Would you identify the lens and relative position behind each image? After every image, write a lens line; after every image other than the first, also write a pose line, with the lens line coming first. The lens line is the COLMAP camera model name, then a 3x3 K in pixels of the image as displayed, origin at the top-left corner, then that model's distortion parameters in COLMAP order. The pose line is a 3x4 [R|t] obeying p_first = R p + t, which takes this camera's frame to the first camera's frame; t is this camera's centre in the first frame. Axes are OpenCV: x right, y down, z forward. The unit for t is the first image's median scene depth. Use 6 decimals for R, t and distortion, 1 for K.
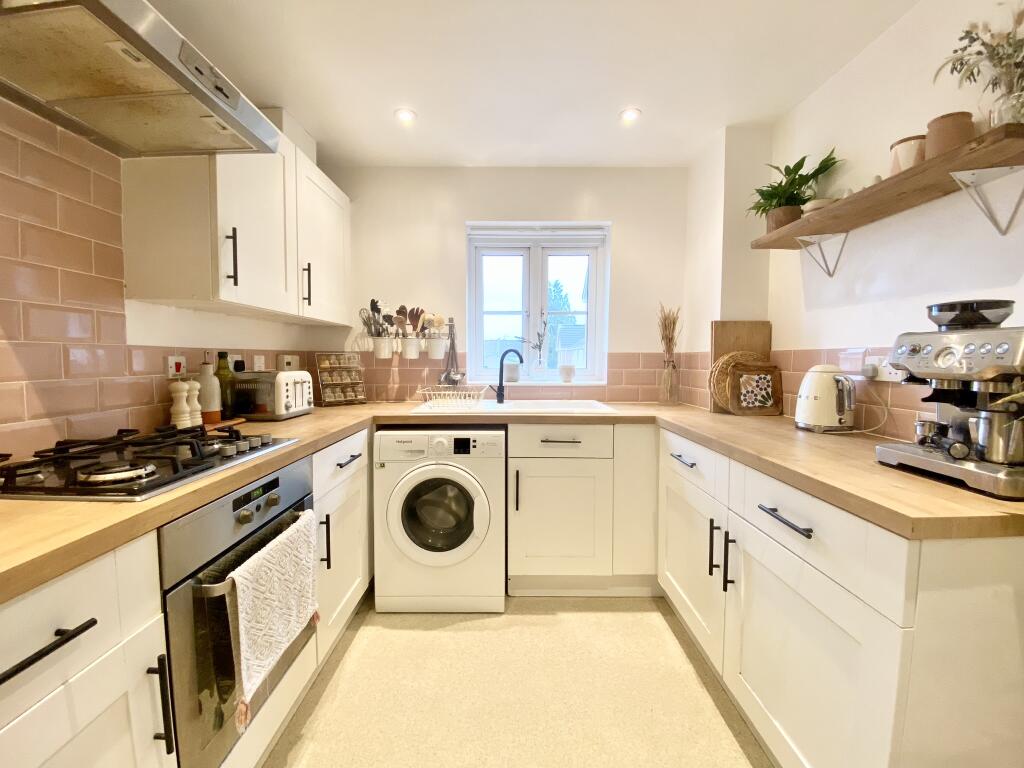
lens RADIAL K [[412.4, 0, 516.0], [0, 412.4, 381.5], [0, 0, 1]] dist [0.029617, -0.027626]
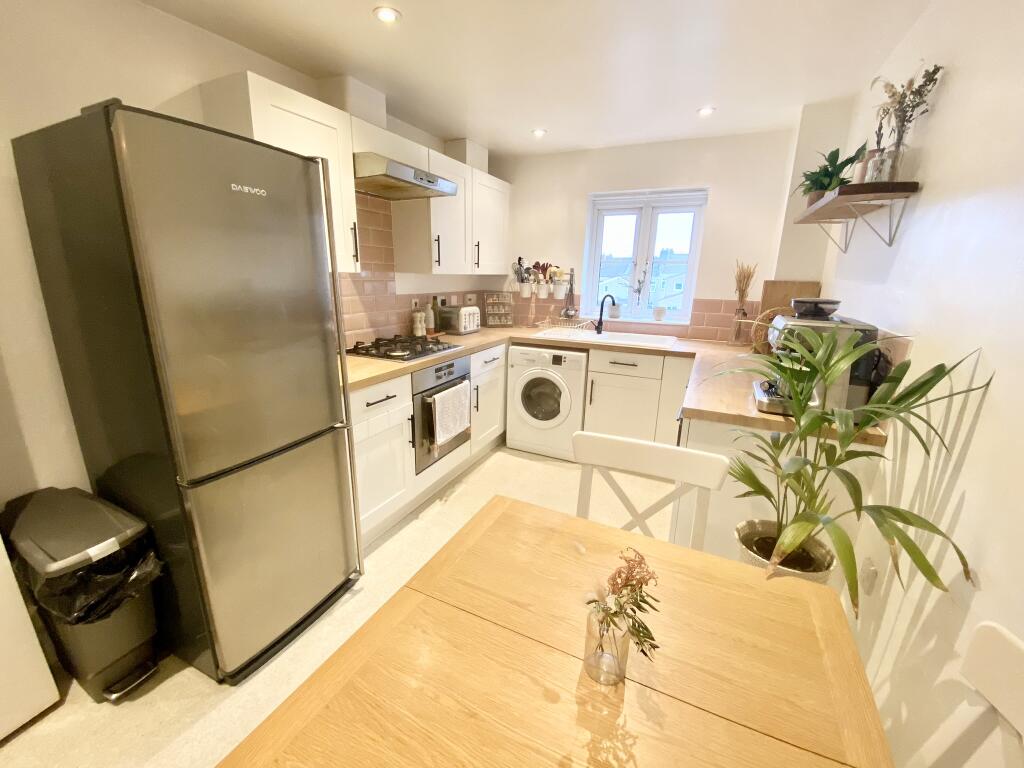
lens RADIAL K [[412.4, 0, 516.0], [0, 412.4, 381.5], [0, 0, 1]] dist [0.029617, -0.027626]
pose [[0.900688, 0.124636, -0.416206, 0.404644], [-0.040733, 0.977974, 0.204714, -0.082576], [0.432554, -0.167430, 0.885926, -0.504745]]
